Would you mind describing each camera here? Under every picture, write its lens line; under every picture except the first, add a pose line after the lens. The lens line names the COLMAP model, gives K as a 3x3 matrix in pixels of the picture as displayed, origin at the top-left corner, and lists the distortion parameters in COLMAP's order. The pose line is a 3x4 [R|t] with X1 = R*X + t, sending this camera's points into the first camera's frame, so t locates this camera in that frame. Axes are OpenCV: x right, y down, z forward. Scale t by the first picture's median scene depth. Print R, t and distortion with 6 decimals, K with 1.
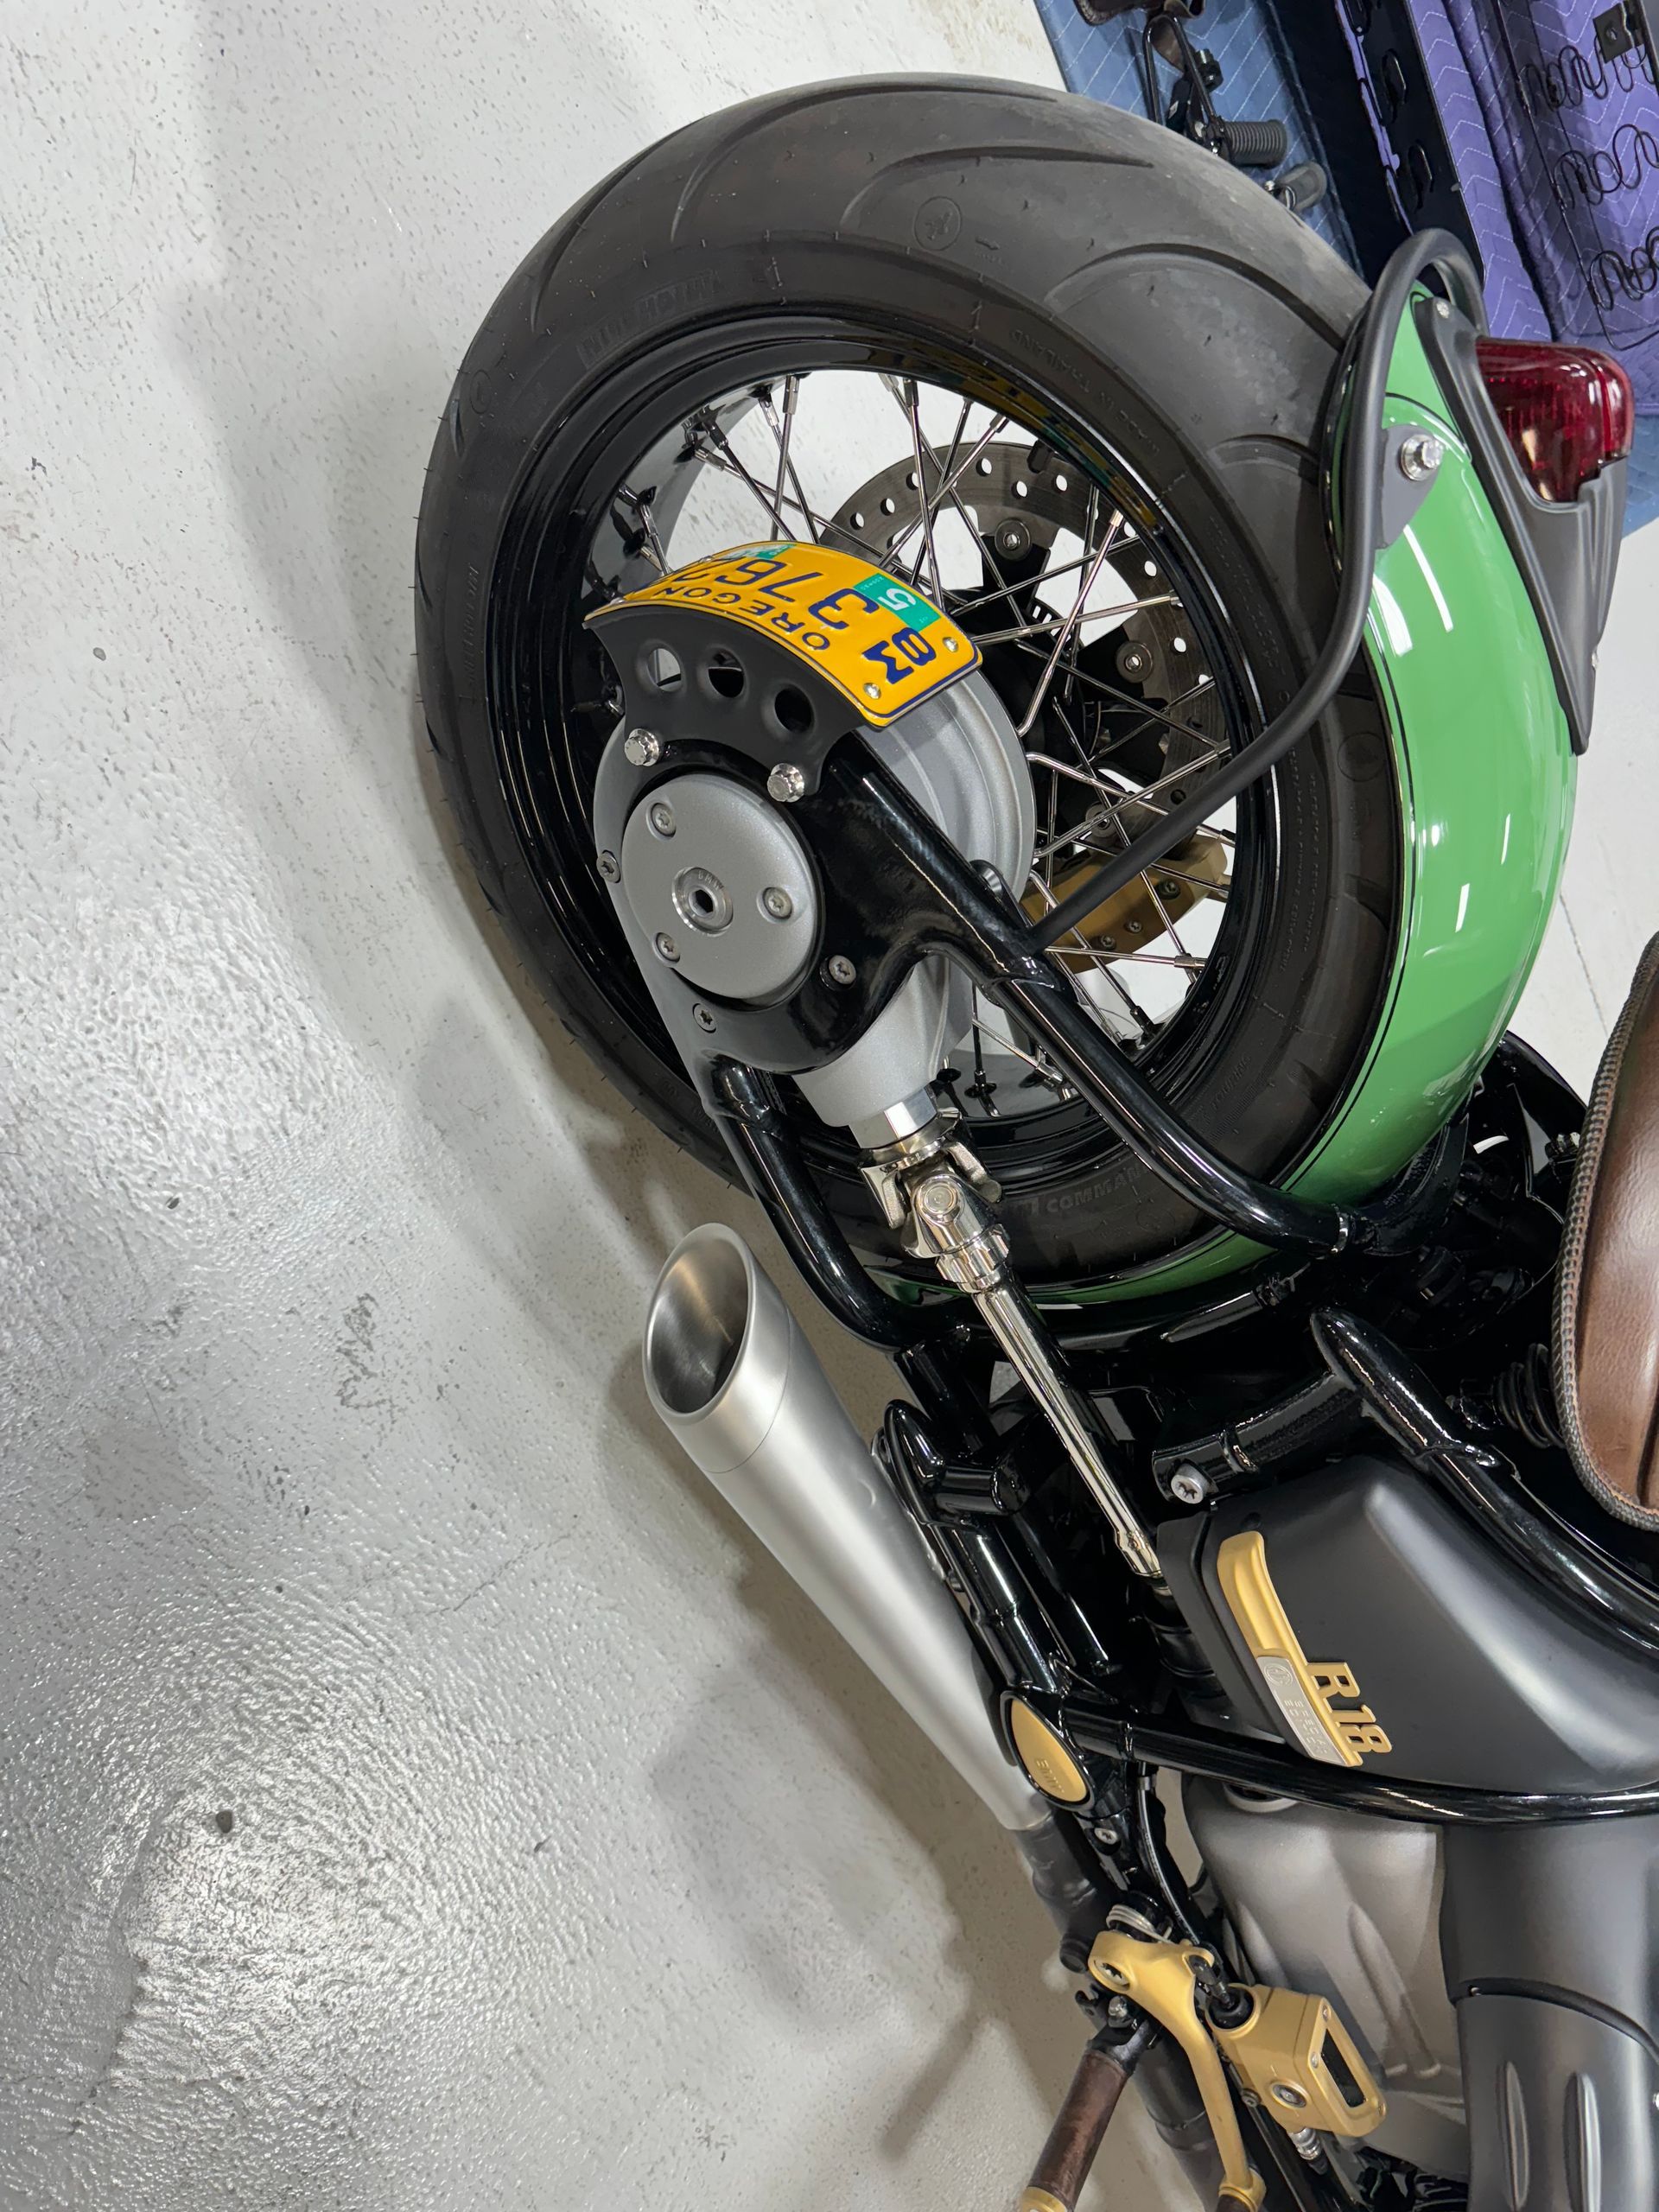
lens RADIAL K [[1684.2, 0, 829.5], [0, 1684.2, 1106.0], [0, 0, 1]] dist [0.080625, -0.126470]
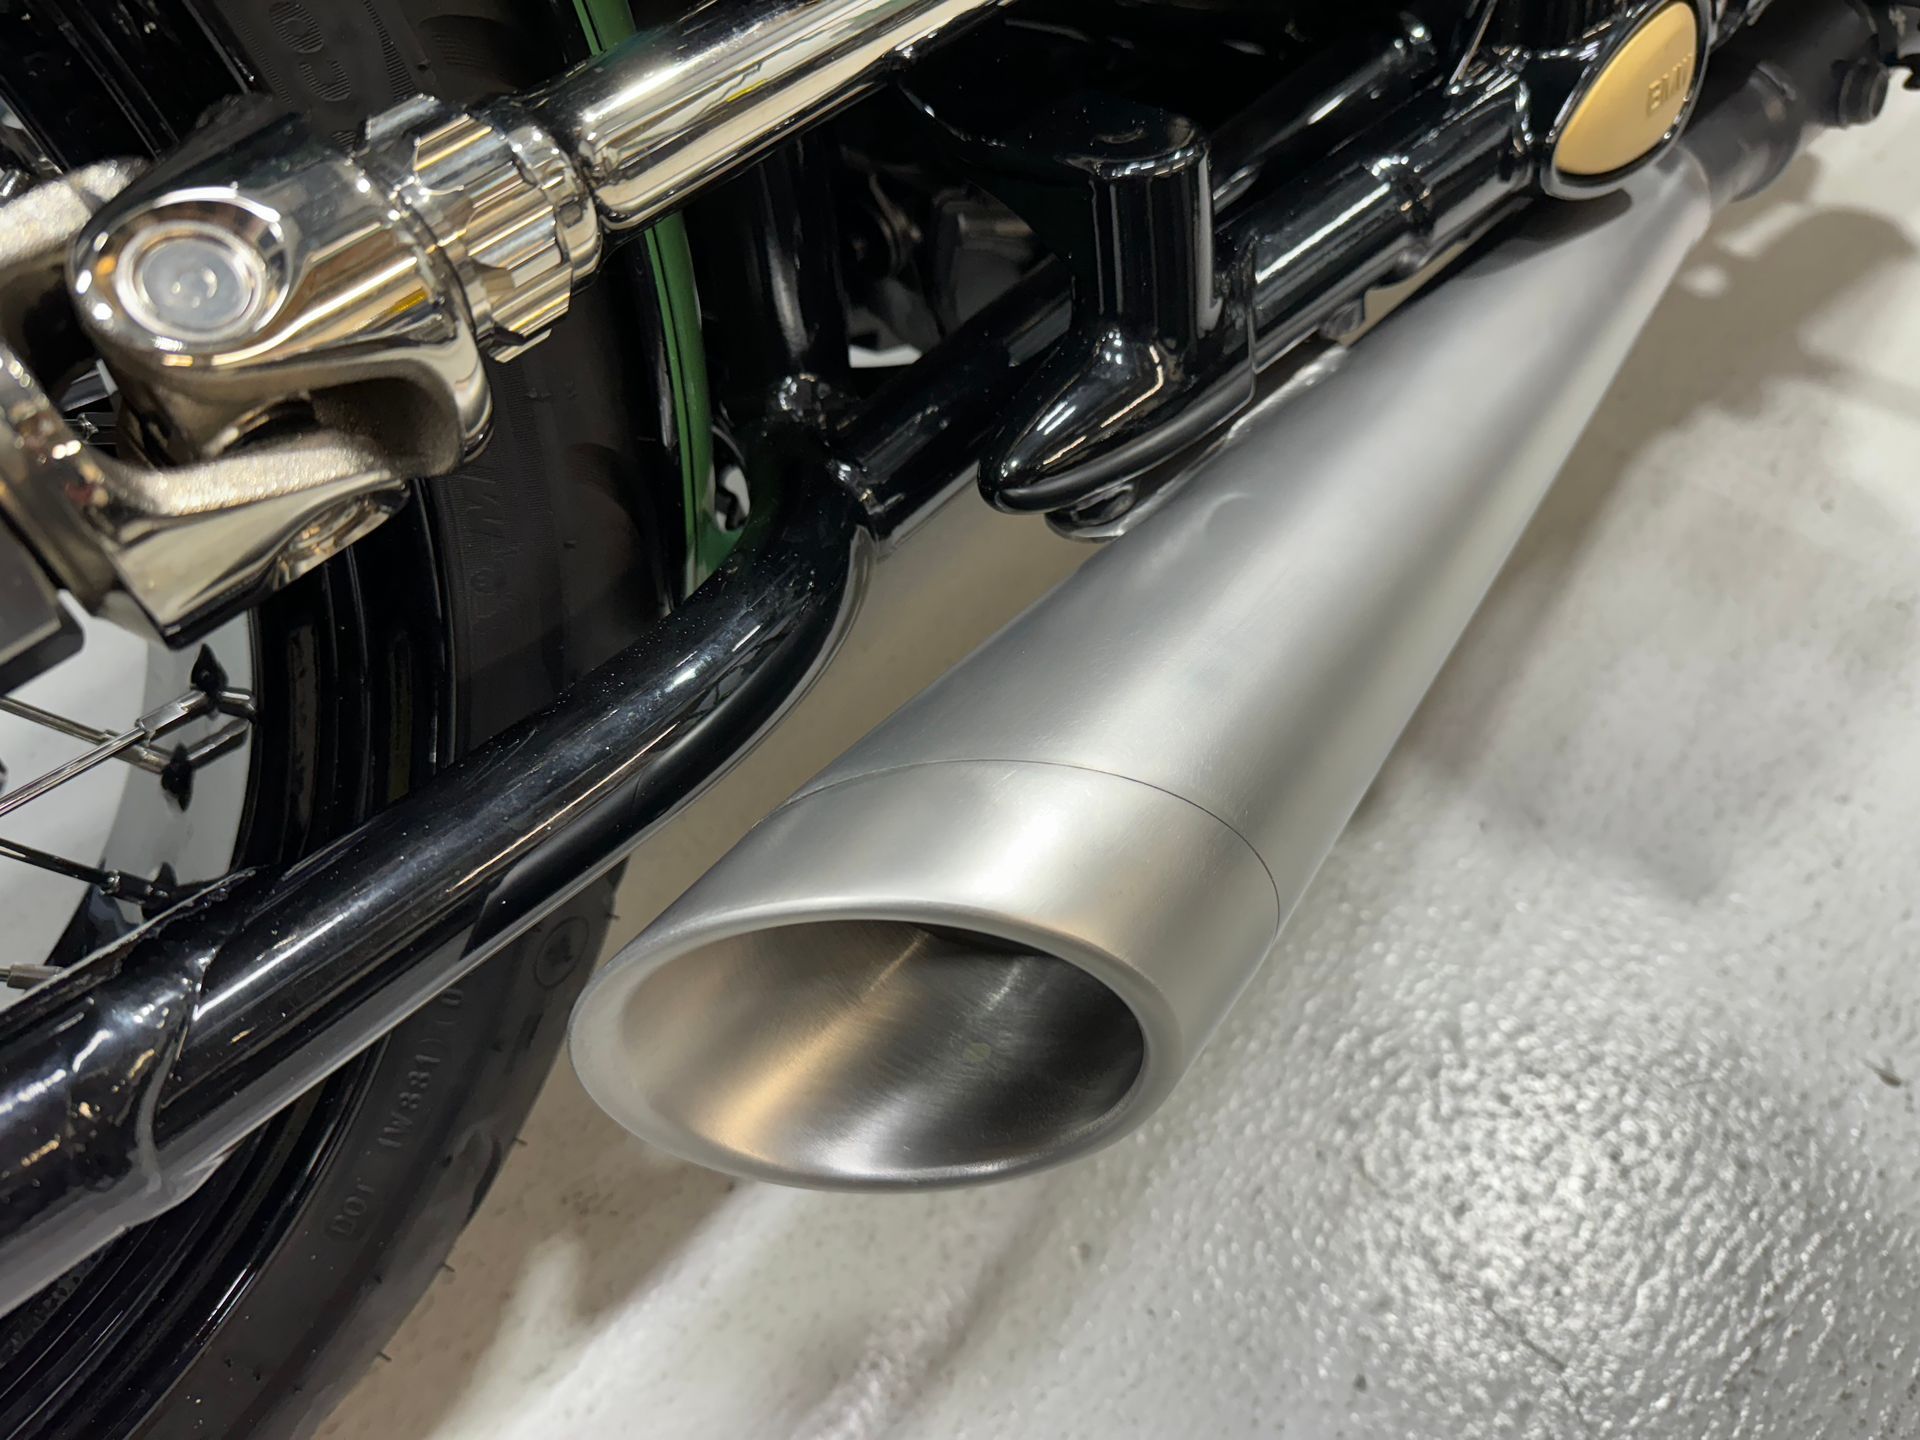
lens RADIAL K [[1461.9, 0, 960.0], [0, 1461.9, 720.0], [0, 0, 1]] dist [0.080625, -0.126470]
pose [[-0.198930, -0.978155, 0.060327, -0.030738], [0.967476, -0.186197, 0.171233, 0.096920], [-0.156260, 0.092429, 0.983382, 0.643109]]
